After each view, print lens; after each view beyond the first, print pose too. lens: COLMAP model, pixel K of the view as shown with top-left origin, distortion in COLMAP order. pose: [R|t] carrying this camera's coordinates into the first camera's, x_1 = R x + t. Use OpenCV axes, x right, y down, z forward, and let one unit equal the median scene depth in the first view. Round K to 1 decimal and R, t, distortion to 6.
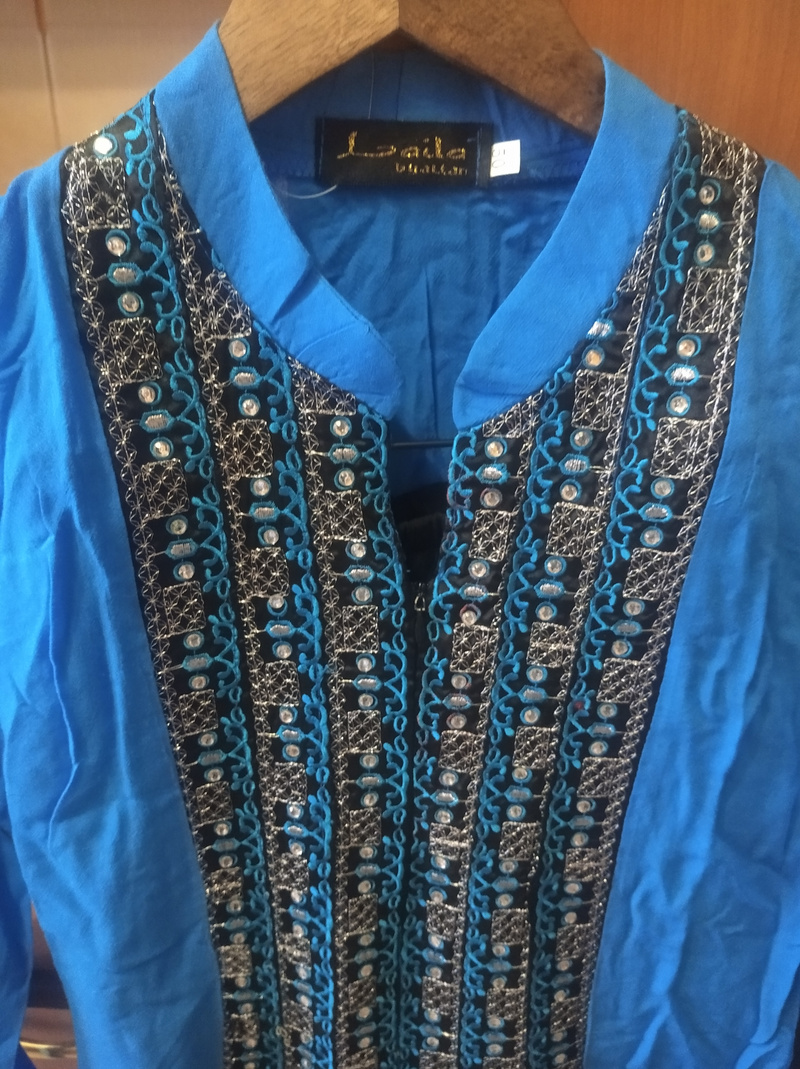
lens RADIAL K [[941.7, 0, 402.2], [0, 941.7, 533.5], [0, 0, 1]] dist [0.059526, -0.103354]
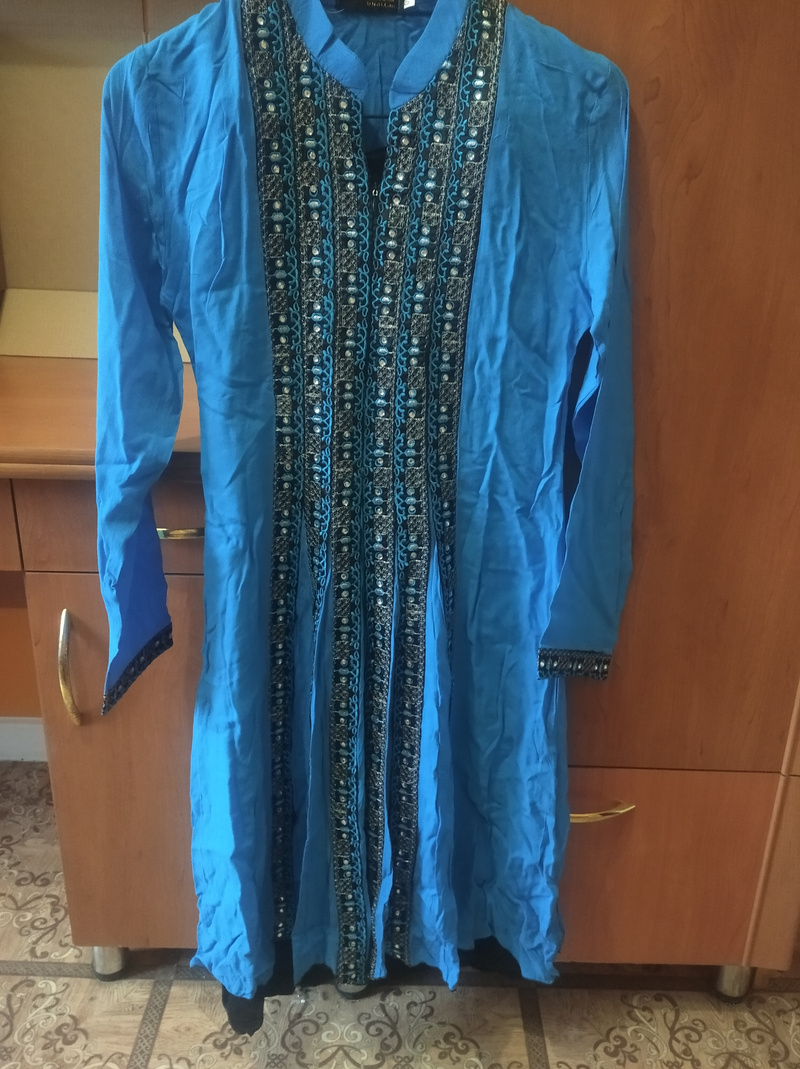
lens RADIAL K [[941.7, 0, 406.6], [0, 941.7, 540.0], [0, 0, 1]] dist [0.059526, -0.103354]
pose [[0.999060, 0.012272, 0.041580, 0.009830], [-0.007132, 0.992557, -0.121571, 1.204976], [-0.042762, 0.121160, 0.991712, -1.215760]]
